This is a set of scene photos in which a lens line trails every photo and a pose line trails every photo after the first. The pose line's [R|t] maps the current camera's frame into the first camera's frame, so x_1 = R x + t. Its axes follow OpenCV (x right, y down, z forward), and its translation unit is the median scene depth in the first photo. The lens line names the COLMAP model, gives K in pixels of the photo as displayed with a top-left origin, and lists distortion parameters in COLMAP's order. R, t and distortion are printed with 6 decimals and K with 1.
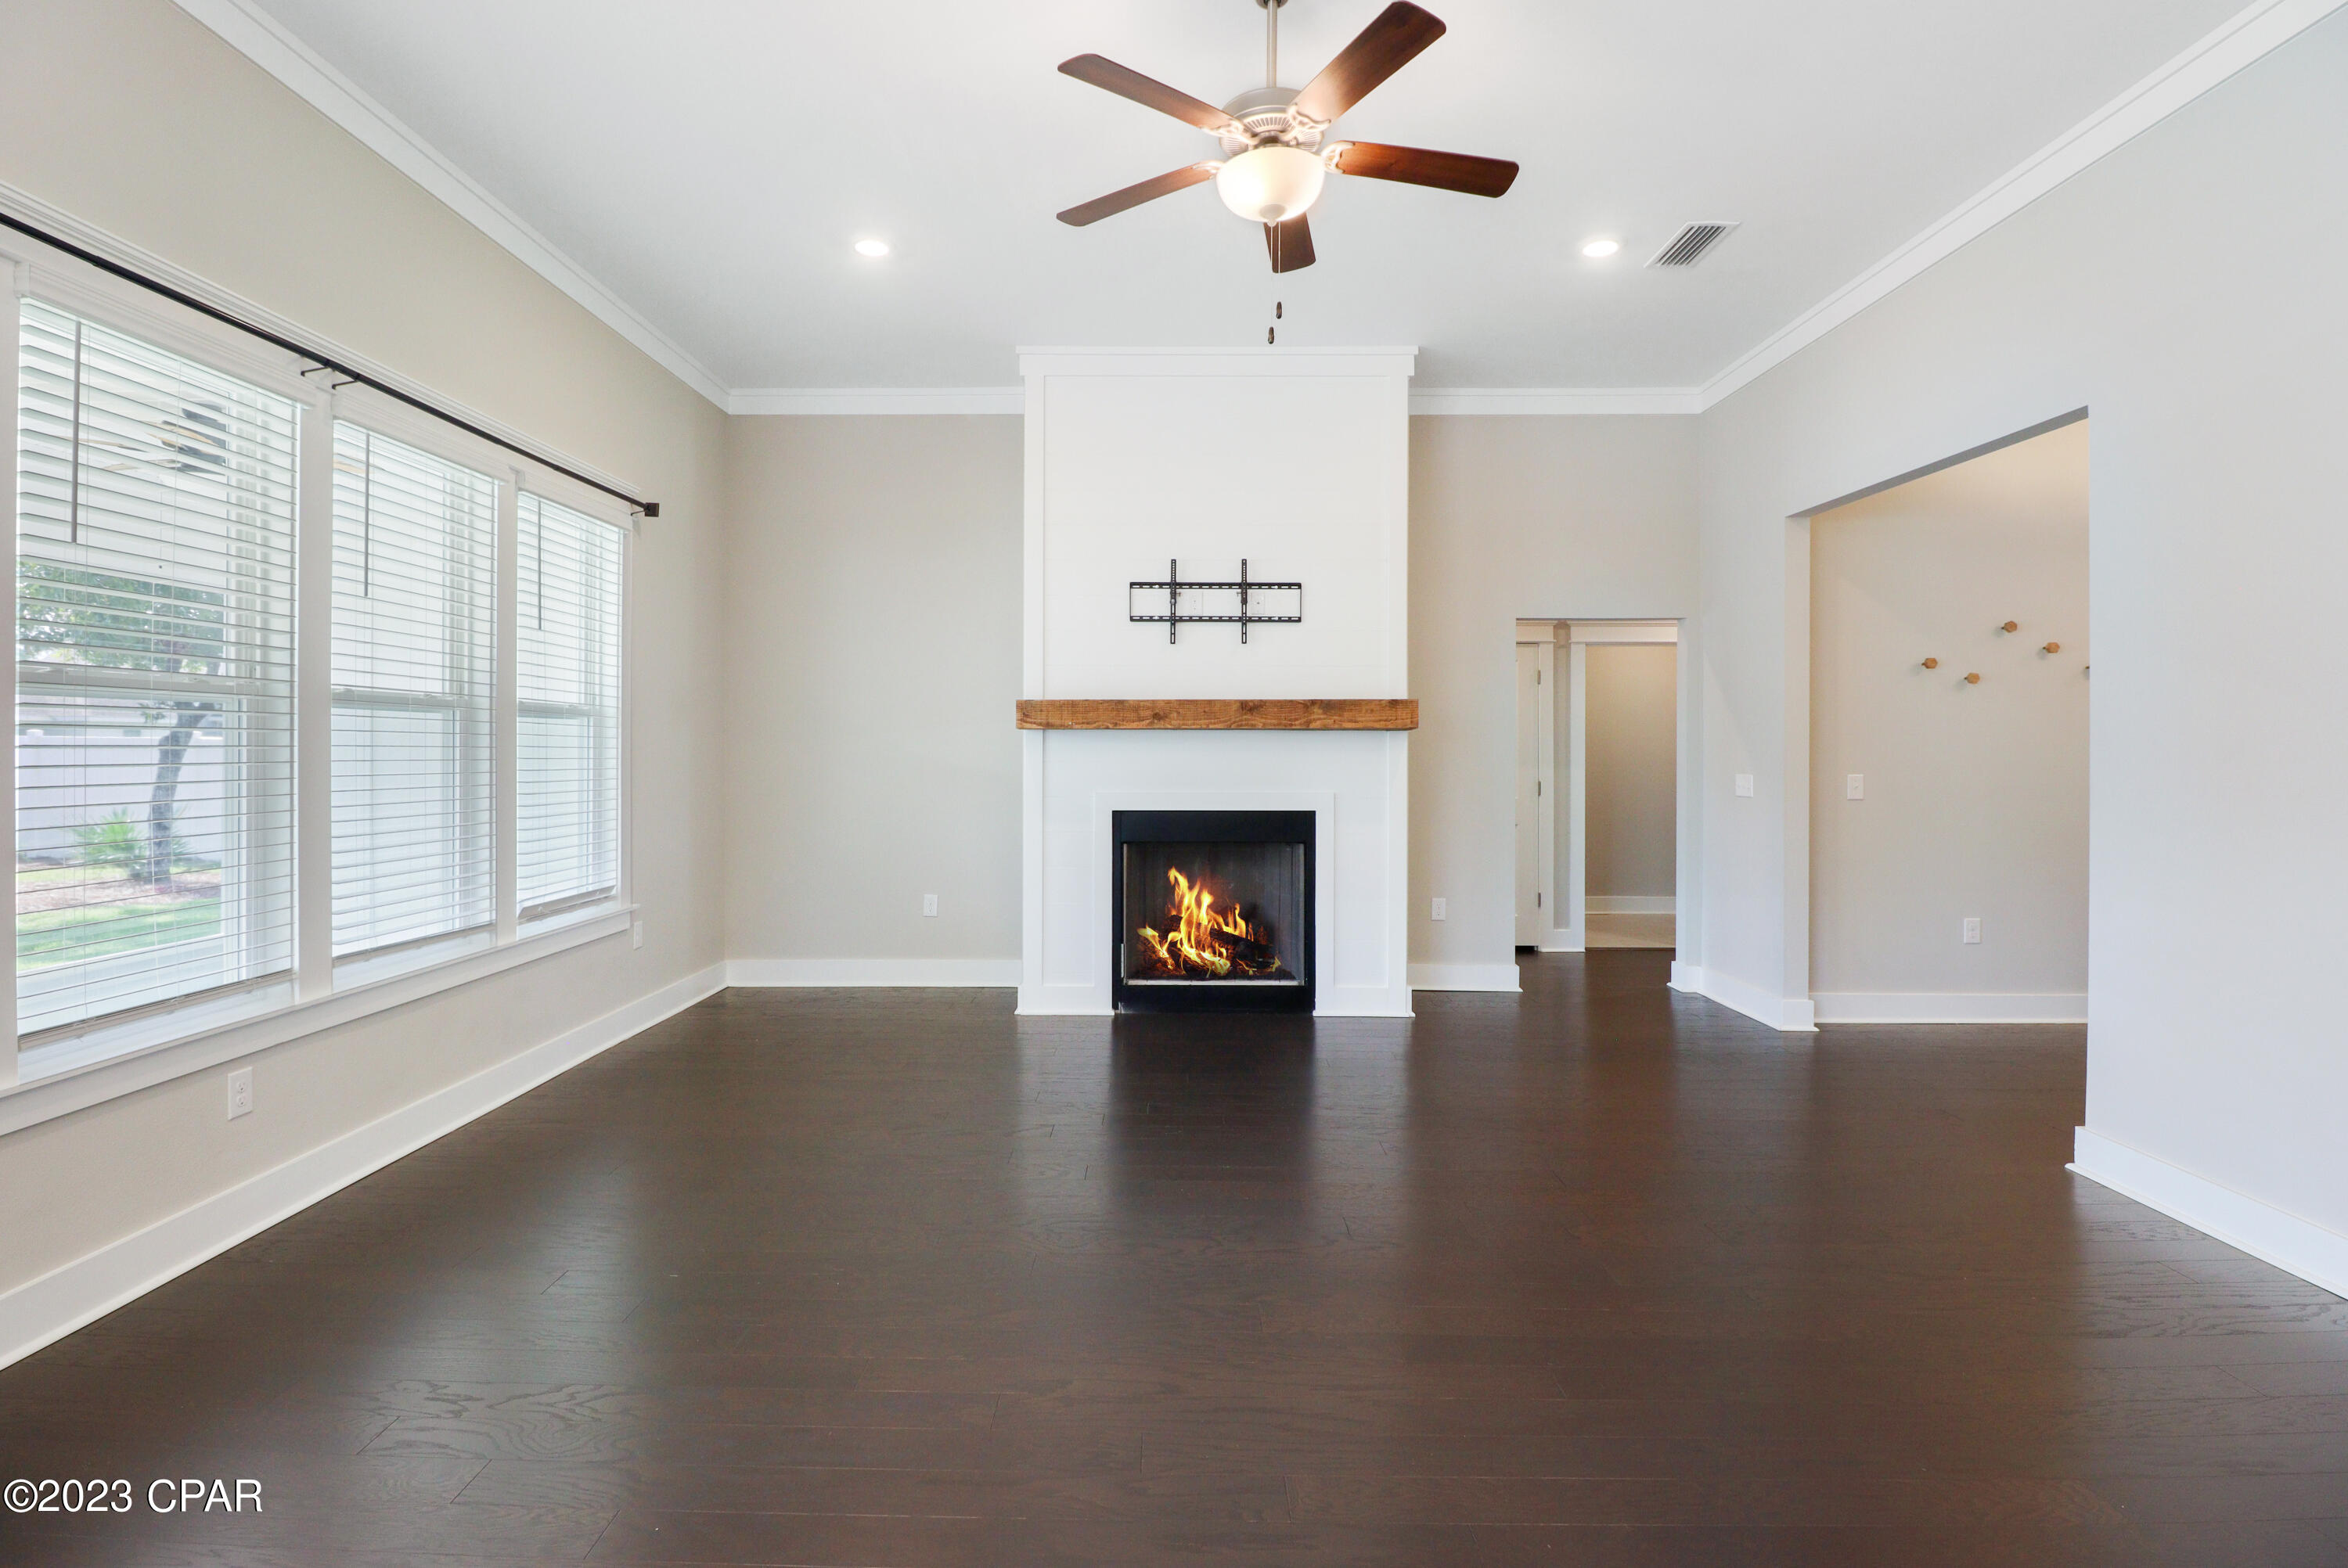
lens RADIAL K [[1114.5, 0, 1163.1], [0, 1114.5, 787.2], [0, 0, 1]] dist [-0.001260, -0.001051]
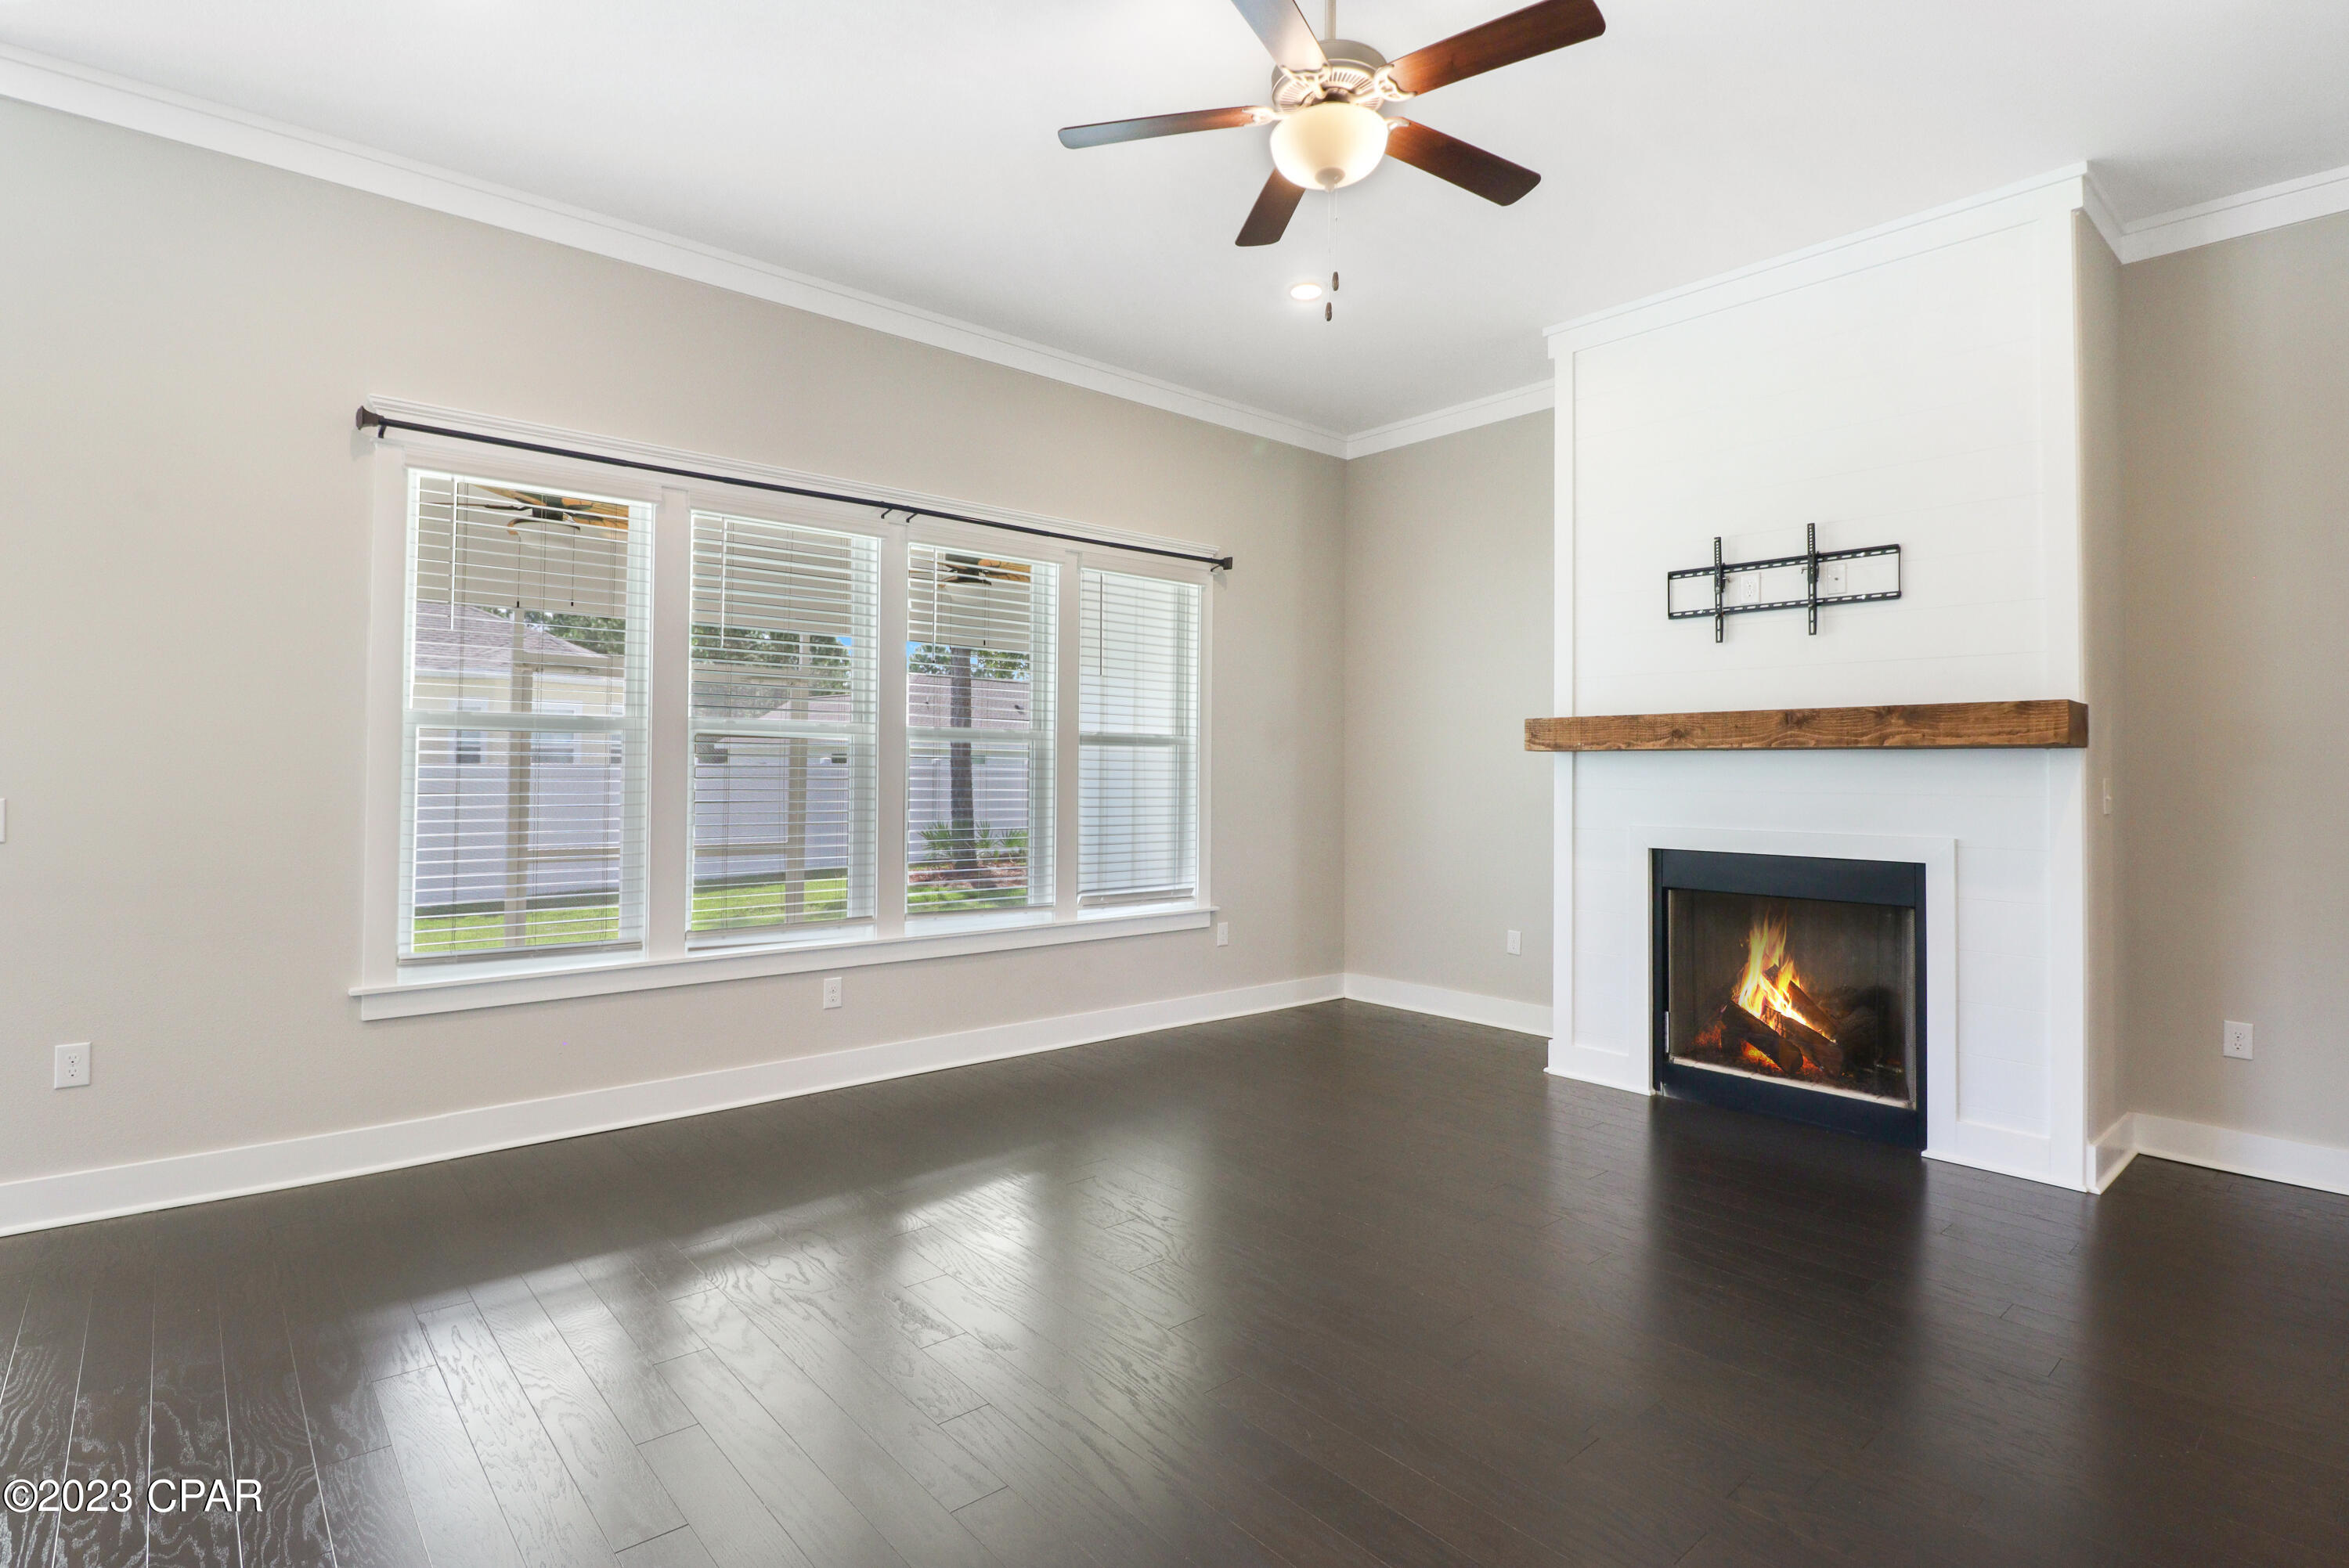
lens RADIAL K [[1159.3, 0, 1157.9], [0, 1159.3, 773.3], [0, 0, 1]] dist [-0.005232, -0.001386]
pose [[0.657550, 0.005518, -0.753390, 0.369532], [-0.031171, 0.999316, -0.019887, -0.006035], [0.752765, 0.036561, 0.657273, 0.154404]]
